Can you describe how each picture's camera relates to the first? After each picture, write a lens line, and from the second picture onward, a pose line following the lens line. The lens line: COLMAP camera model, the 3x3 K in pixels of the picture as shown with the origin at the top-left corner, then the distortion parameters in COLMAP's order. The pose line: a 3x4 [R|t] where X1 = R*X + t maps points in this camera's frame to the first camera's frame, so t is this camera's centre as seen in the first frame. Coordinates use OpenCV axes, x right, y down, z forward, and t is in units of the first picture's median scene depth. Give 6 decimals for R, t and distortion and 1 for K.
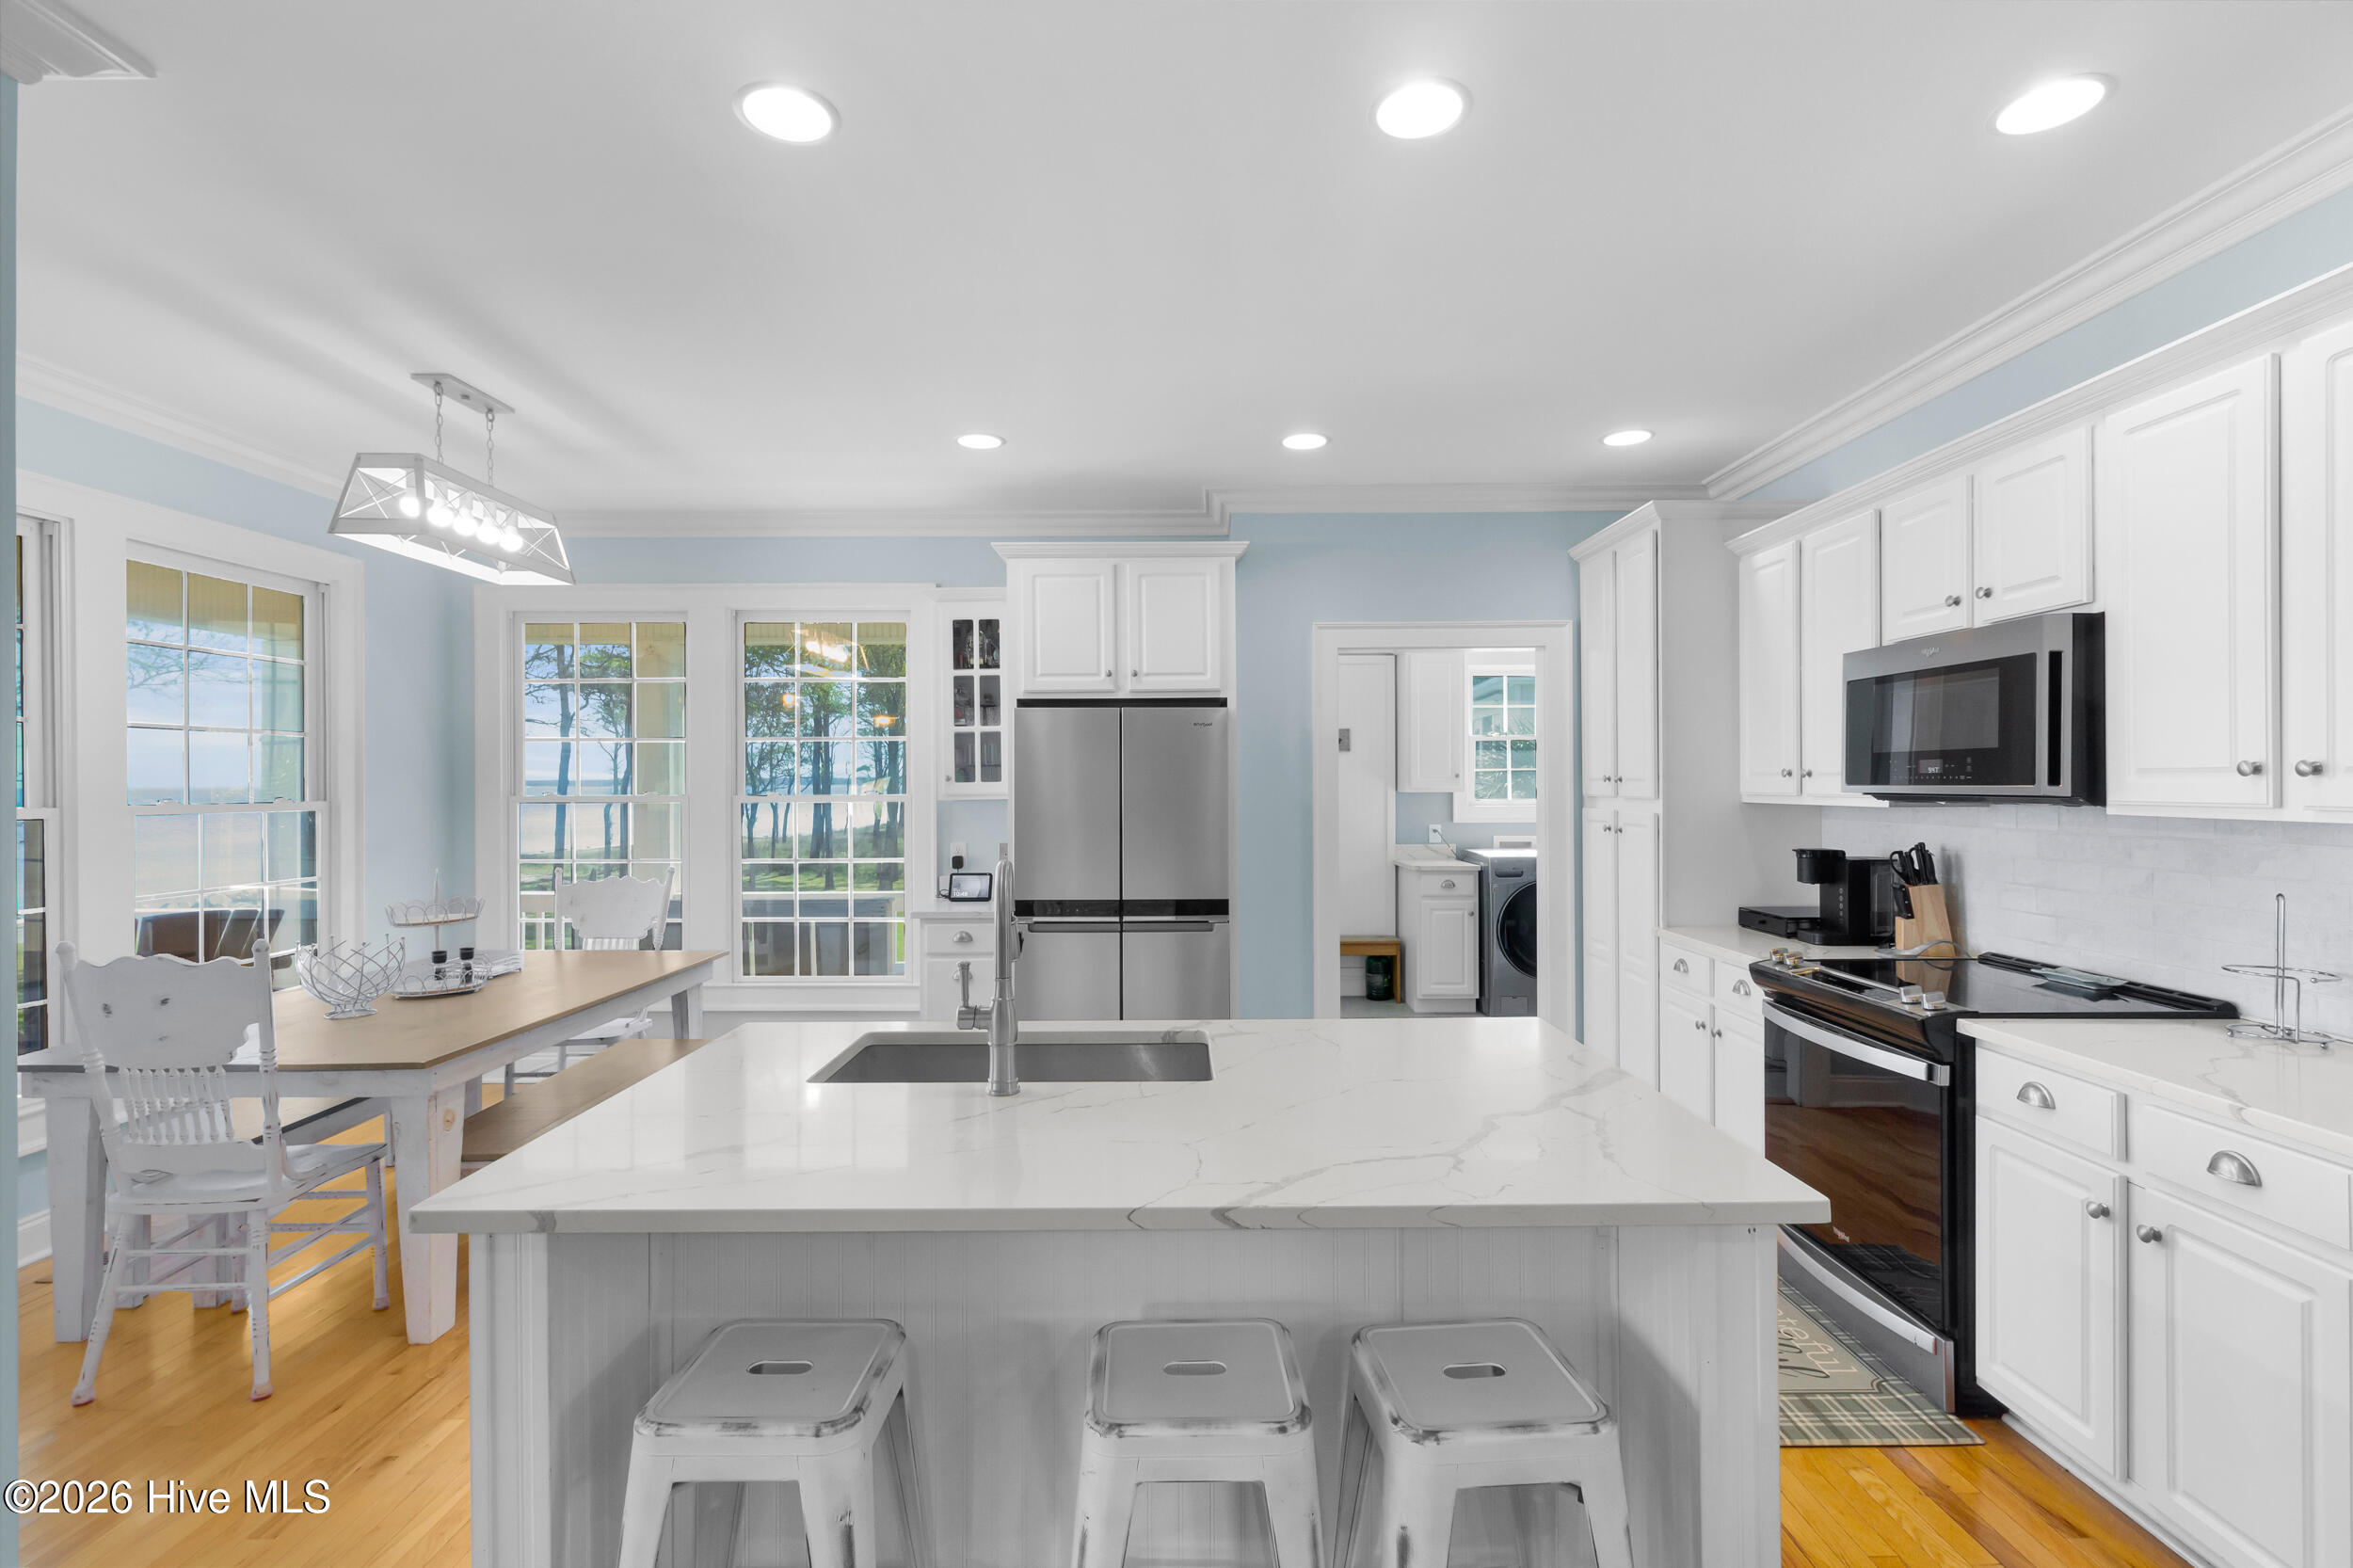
lens RADIAL K [[1074.3, 0, 1184.3], [0, 1074.3, 778.1], [0, 0, 1]] dist [0.000753, 0.000356]
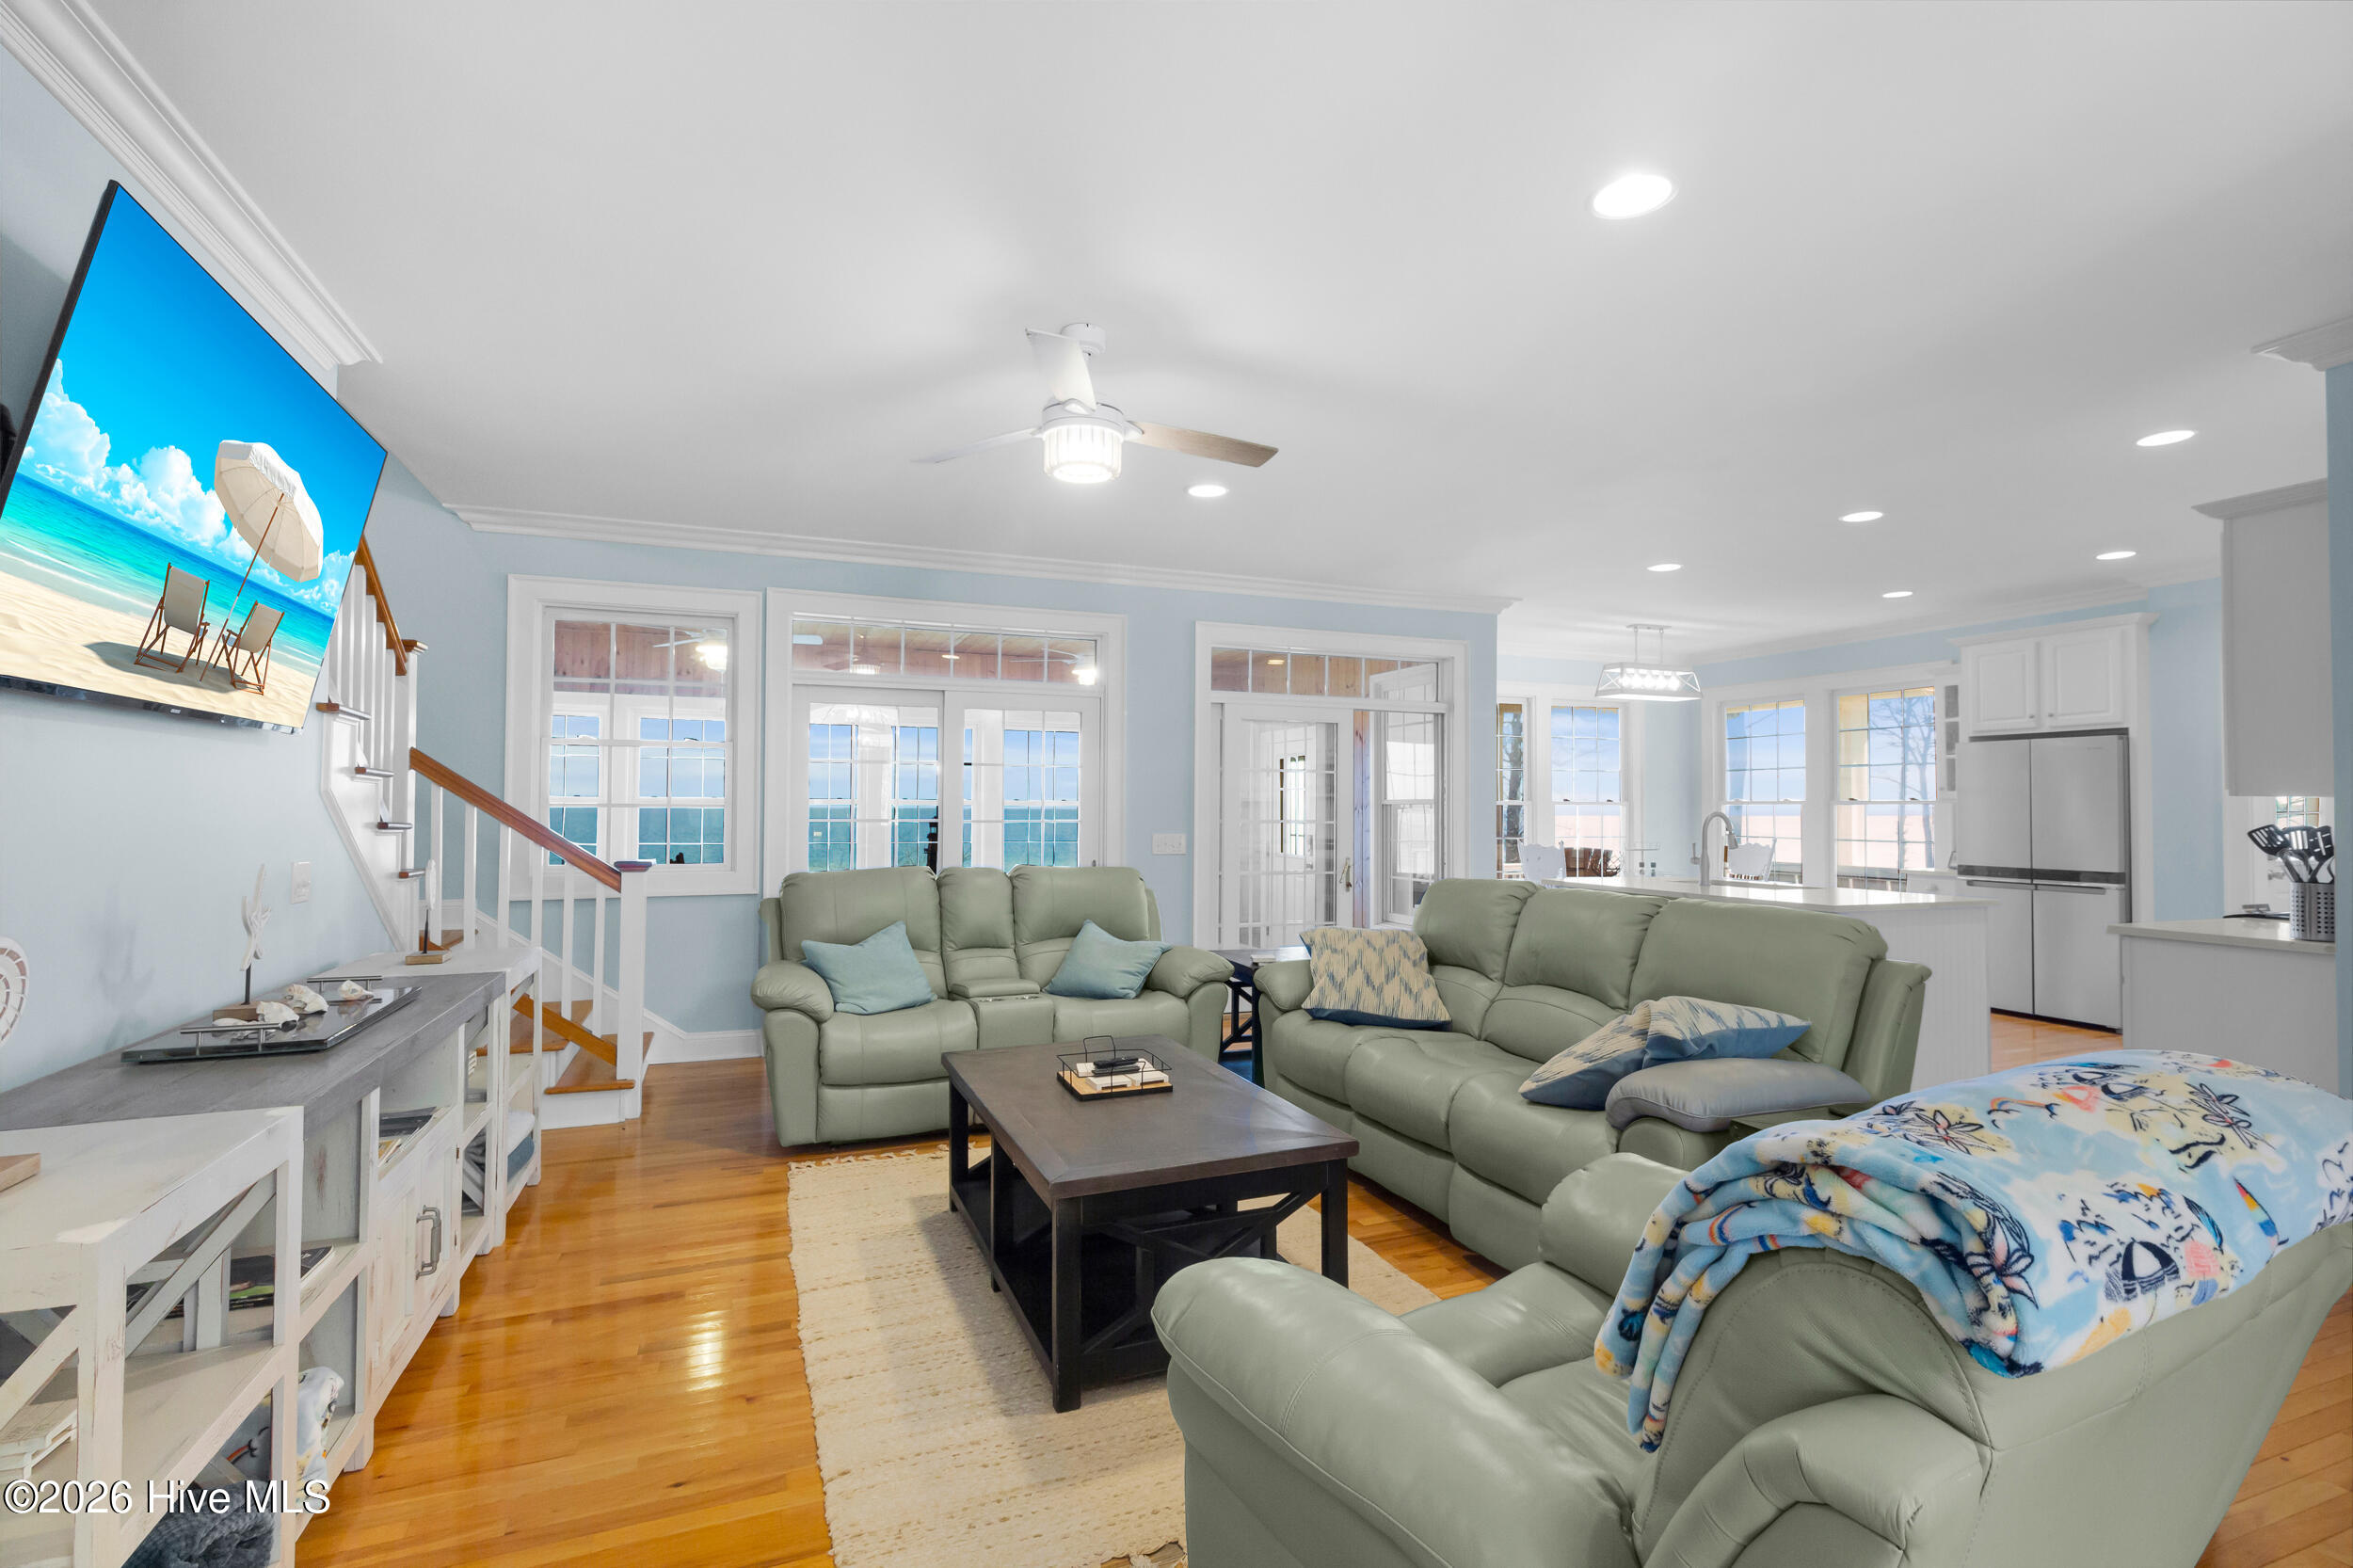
lens RADIAL K [[1097.1, 0, 1171.8], [0, 1097.1, 769.7], [0, 0, 1]] dist [0.001007, 0.000805]
pose [[0.372725, -0.026685, -0.927558, 1.057140], [-0.001771, 0.999564, -0.029469, 0.026931], [0.927940, 0.012626, 0.372516, -0.784251]]
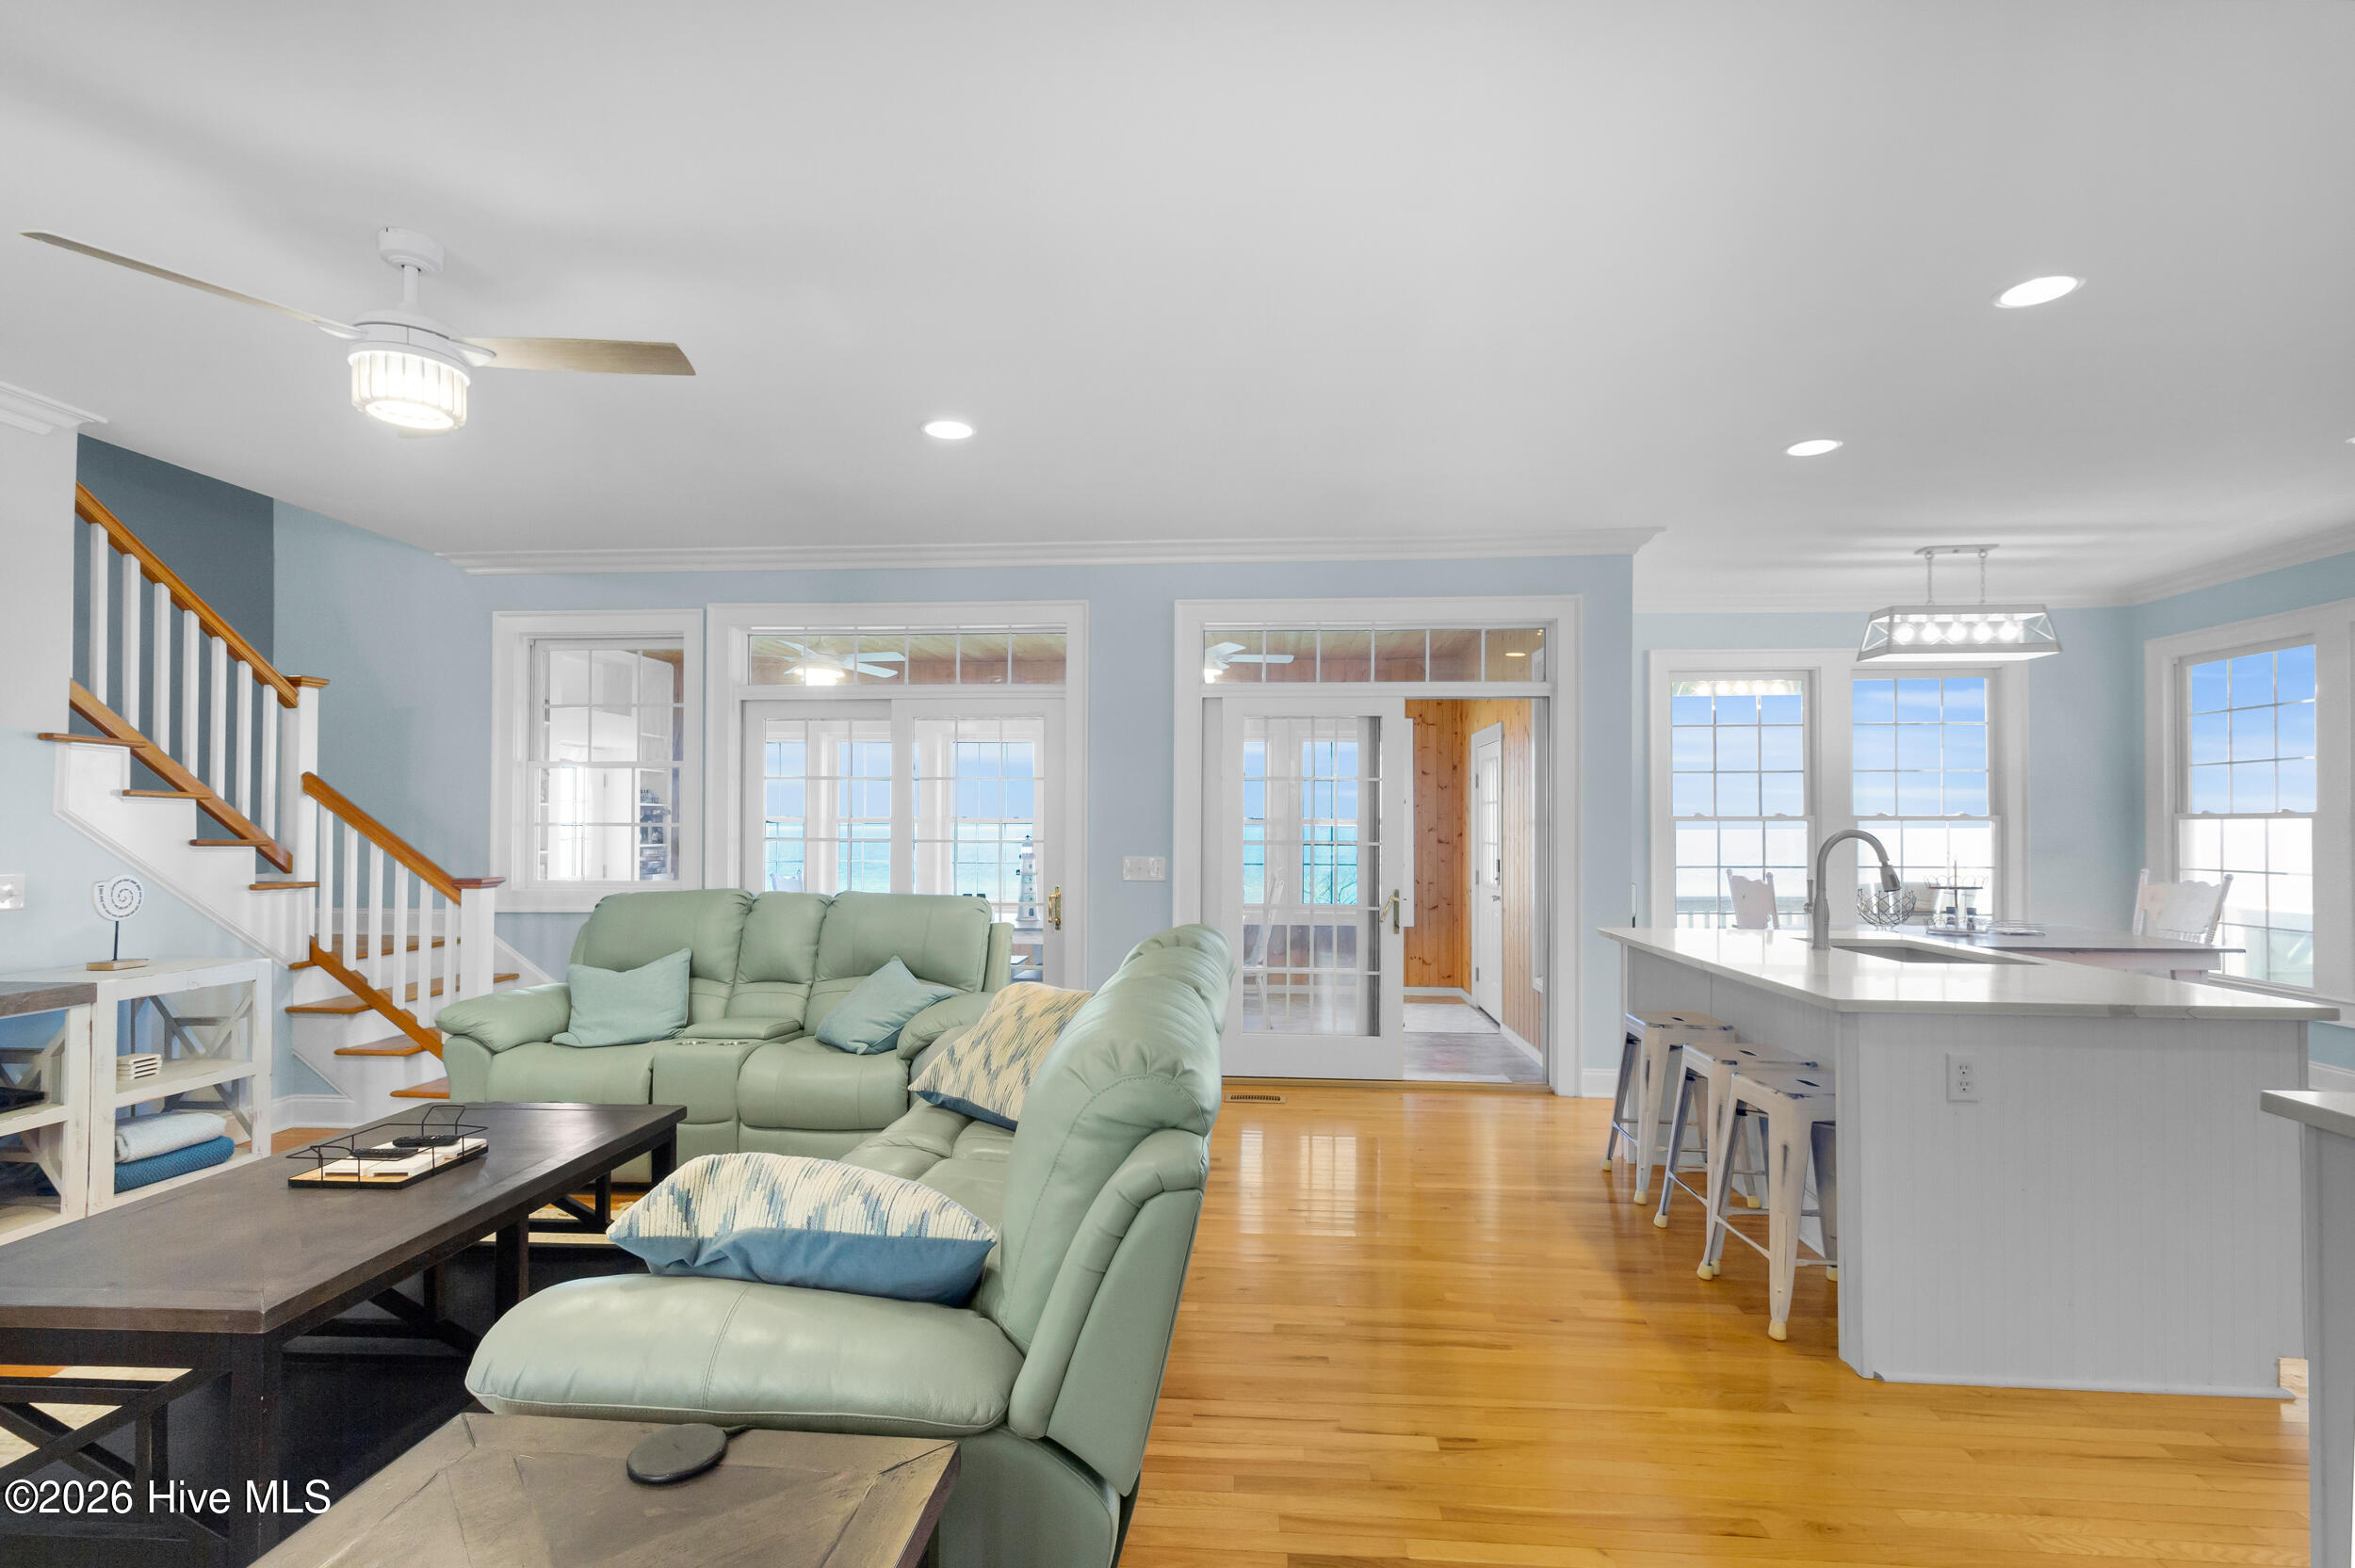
lens RADIAL K [[1104.1, 0, 1183.5], [0, 1104.1, 813.4], [0, 0, 1]] dist [0.001942, 0.000666]
pose [[-0.073370, -0.004353, -0.997295, 0.911461], [0.003134, 0.999985, -0.004595, 0.026562], [0.997300, -0.003463, -0.073356, 0.001426]]
